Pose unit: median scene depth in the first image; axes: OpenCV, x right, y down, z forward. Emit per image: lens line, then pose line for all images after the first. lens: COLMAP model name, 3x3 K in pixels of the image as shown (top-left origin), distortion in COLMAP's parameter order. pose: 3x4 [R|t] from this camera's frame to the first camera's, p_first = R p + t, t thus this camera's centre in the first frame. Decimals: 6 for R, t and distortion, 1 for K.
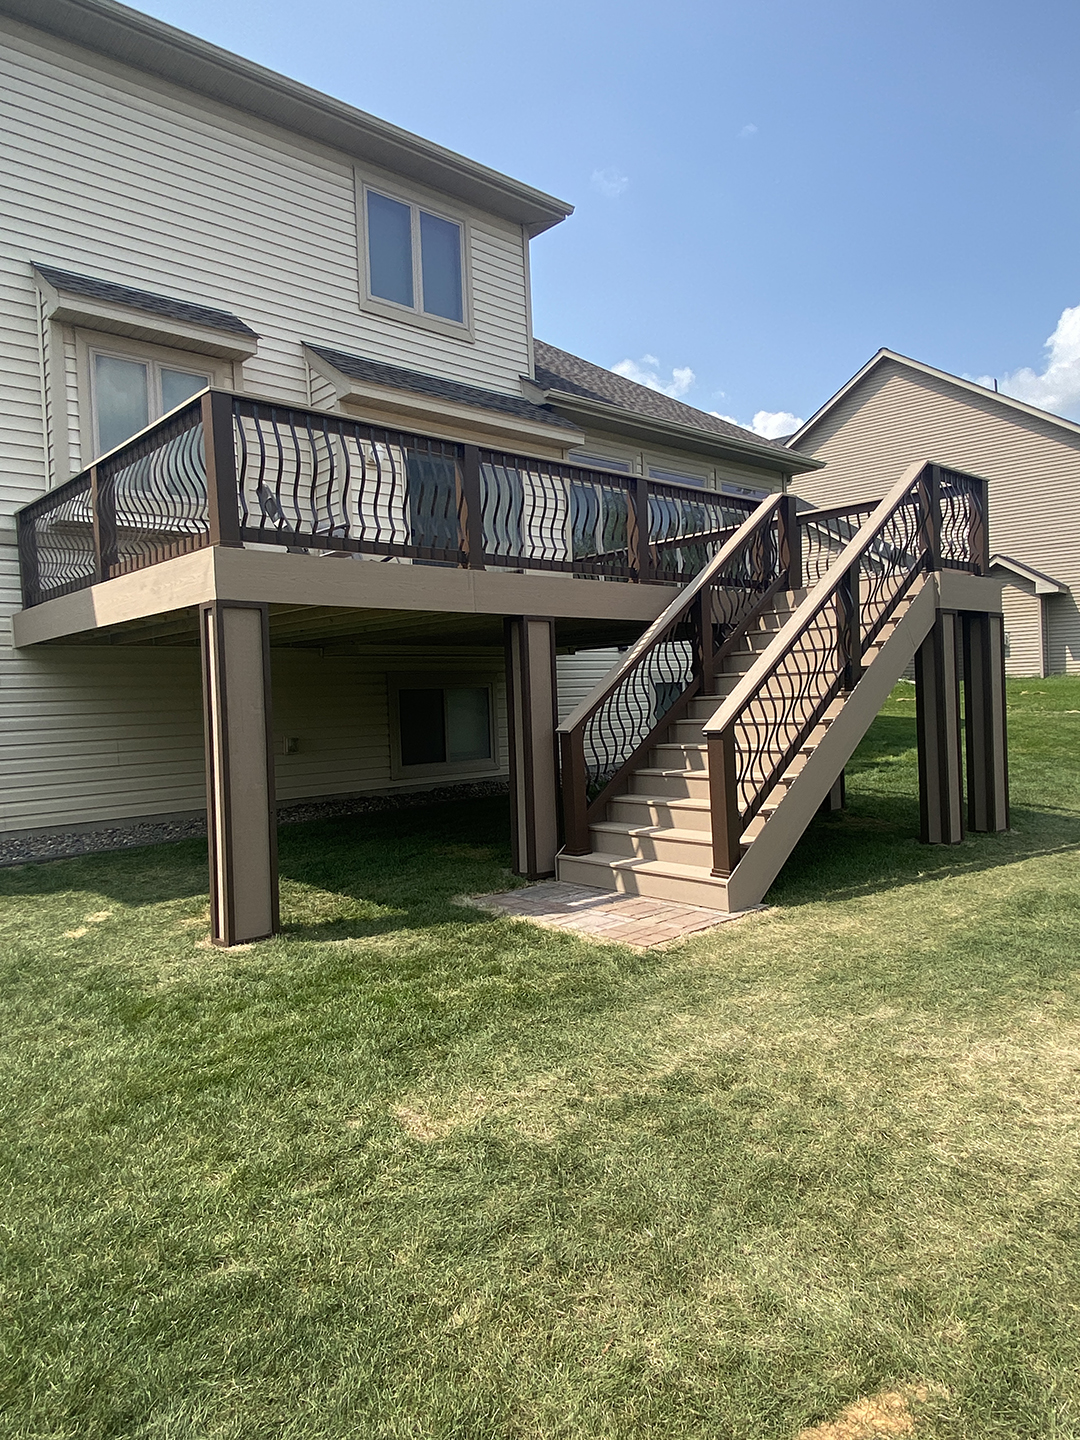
lens RADIAL K [[941.9, 0, 540.0], [0, 941.9, 720.0], [0, 0, 1]] dist [0.009380, -0.000602]
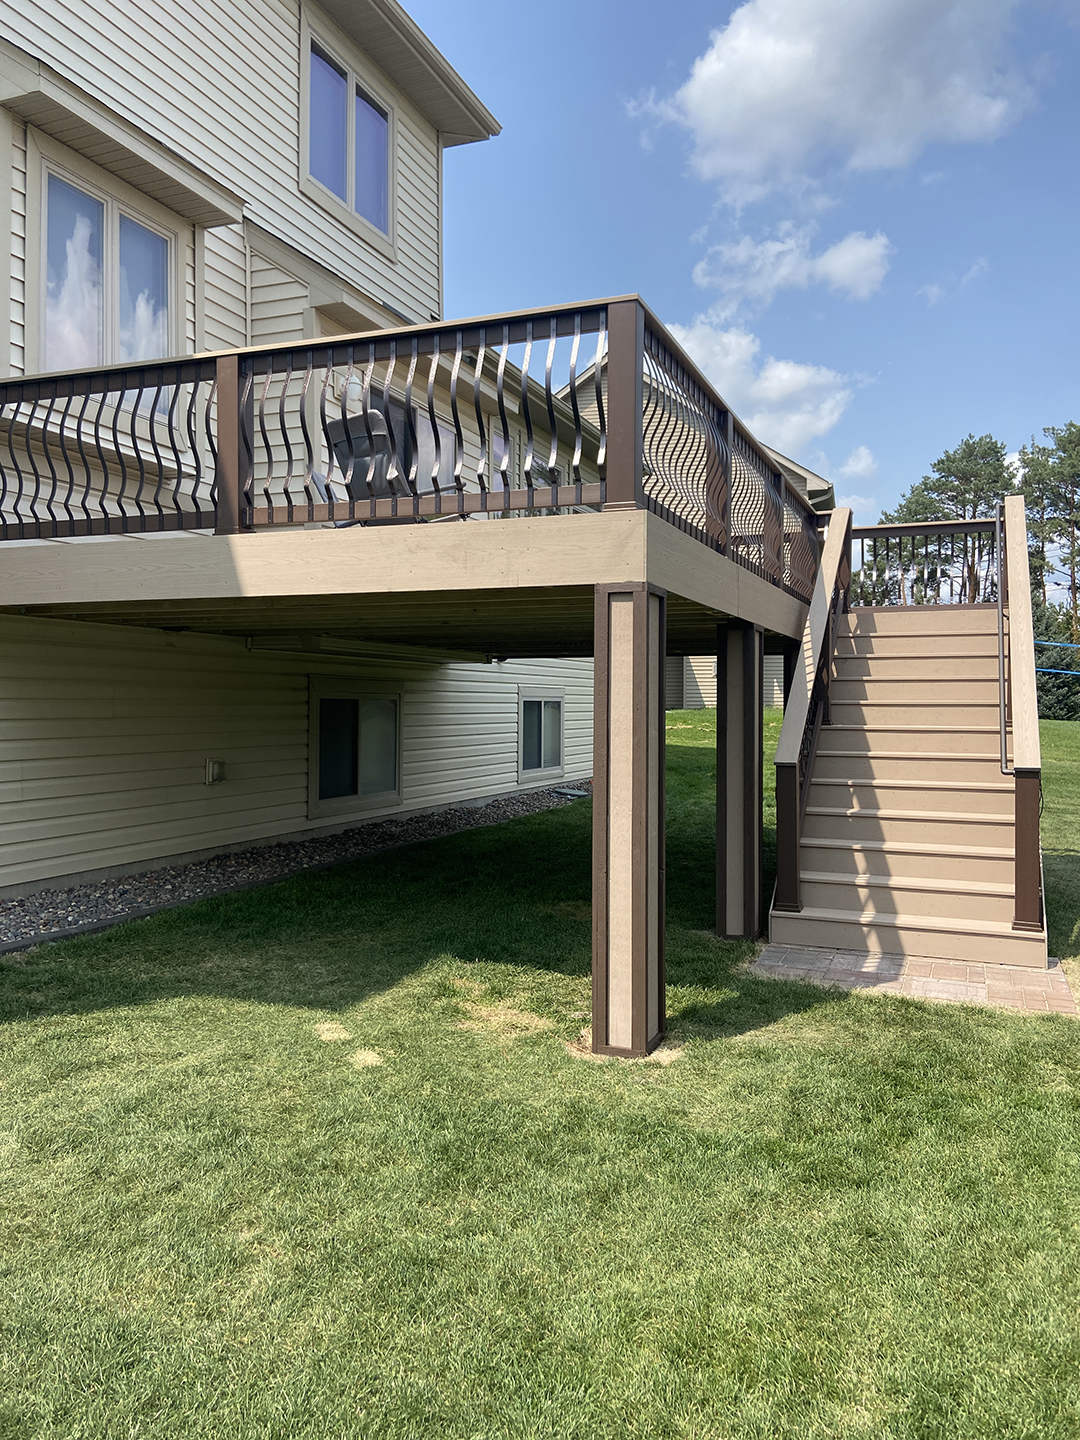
lens RADIAL K [[1101.6, 0, 543.3], [0, 1101.6, 697.3], [0, 0, 1]] dist [0.030944, -0.001314]
pose [[0.894369, 0.039502, 0.445582, -0.395023], [-0.024076, 0.998900, -0.040230, -0.001933], [-0.446681, 0.025253, 0.894337, 0.136473]]
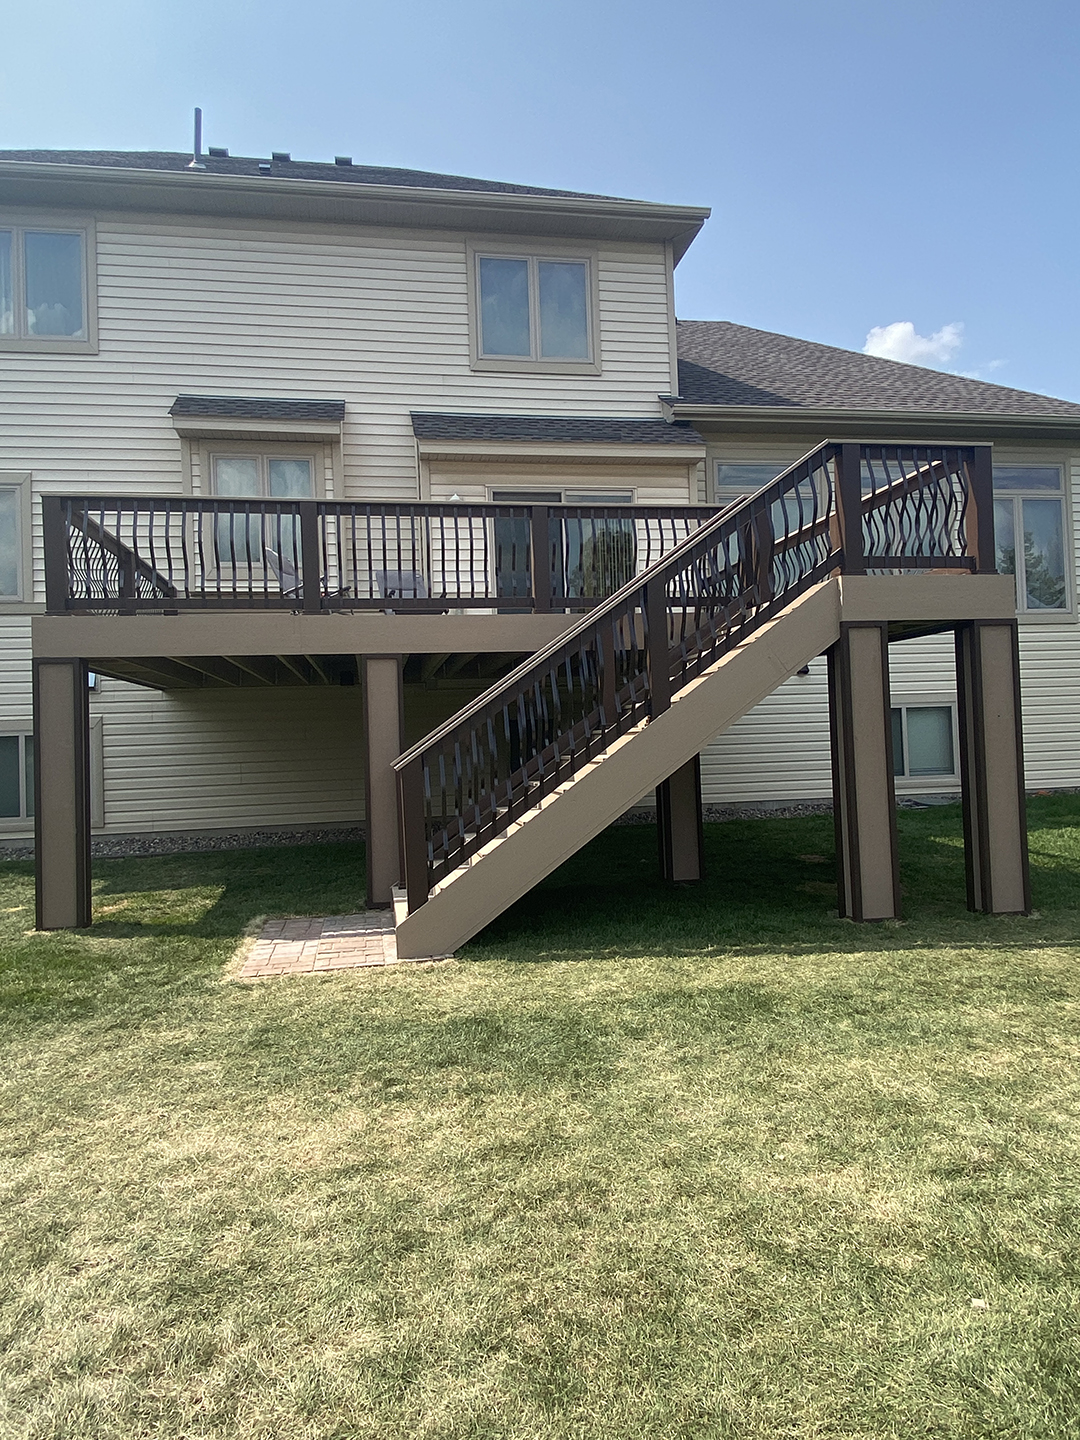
lens RADIAL K [[941.9, 0, 540.0], [0, 941.9, 720.0], [0, 0, 1]] dist [0.009380, -0.000602]
pose [[0.846503, -0.004083, -0.532368, 0.451240], [-0.008718, 0.999730, -0.021530, -0.010683], [0.532313, 0.022866, 0.846239, 0.136568]]
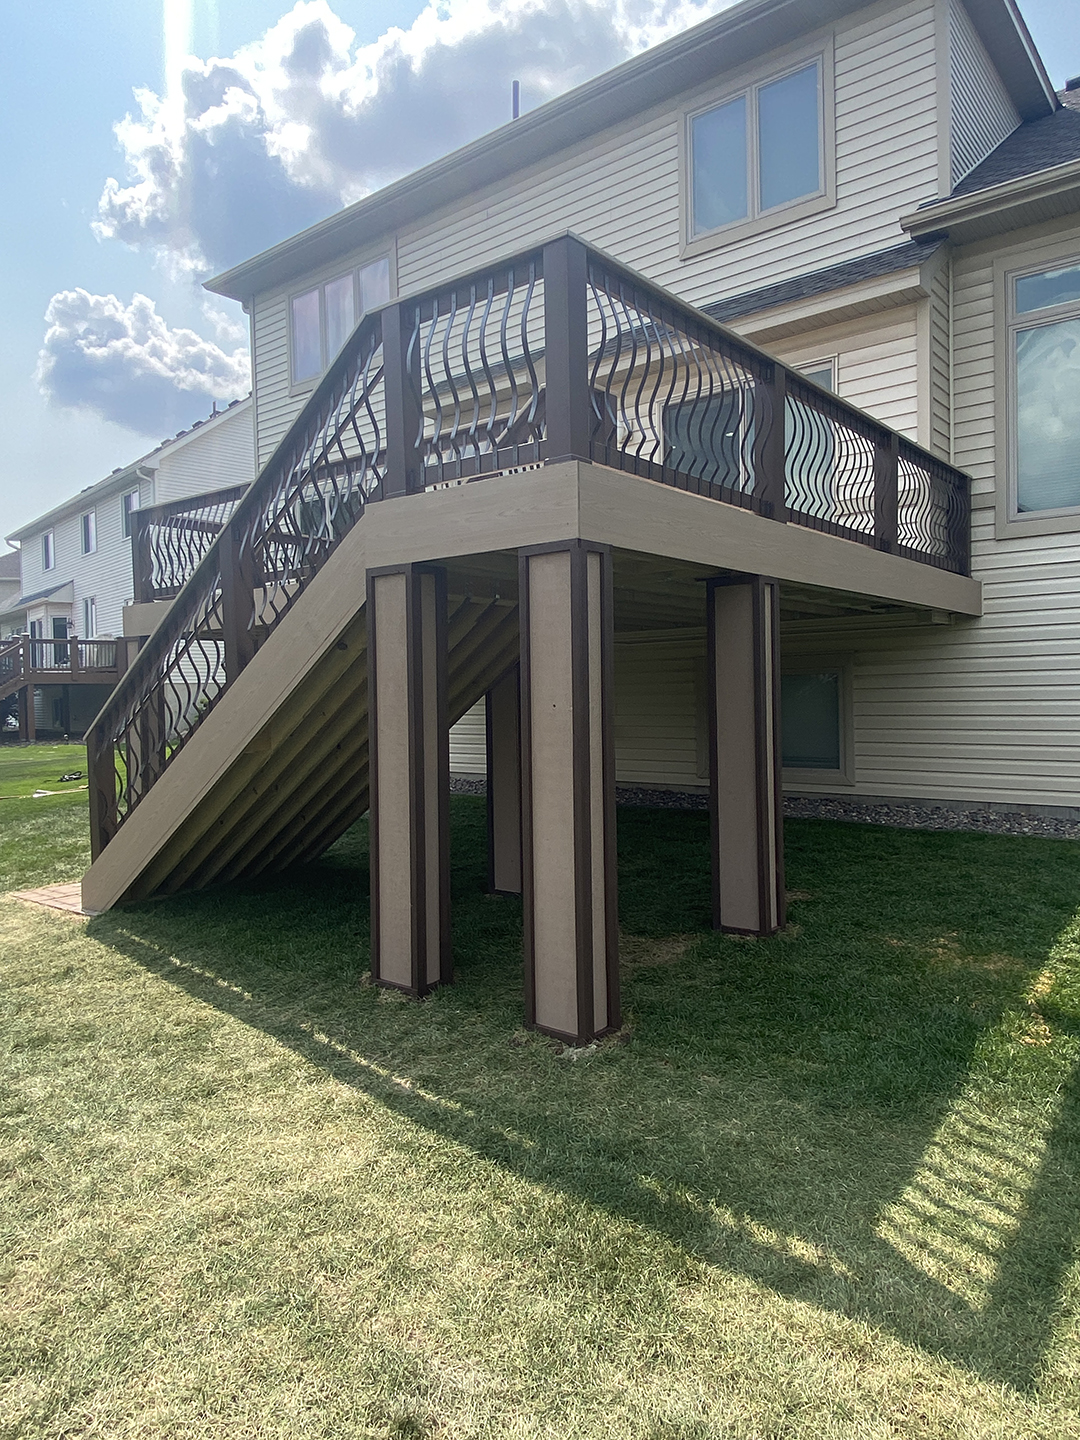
lens RADIAL K [[941.9, 0, 540.0], [0, 941.9, 720.0], [0, 0, 1]] dist [0.009380, -0.000602]
pose [[0.160612, 0.063627, -0.984965, 0.676683], [-0.012688, 0.997971, 0.062398, -0.043418], [0.986936, 0.002475, 0.161093, 0.673566]]
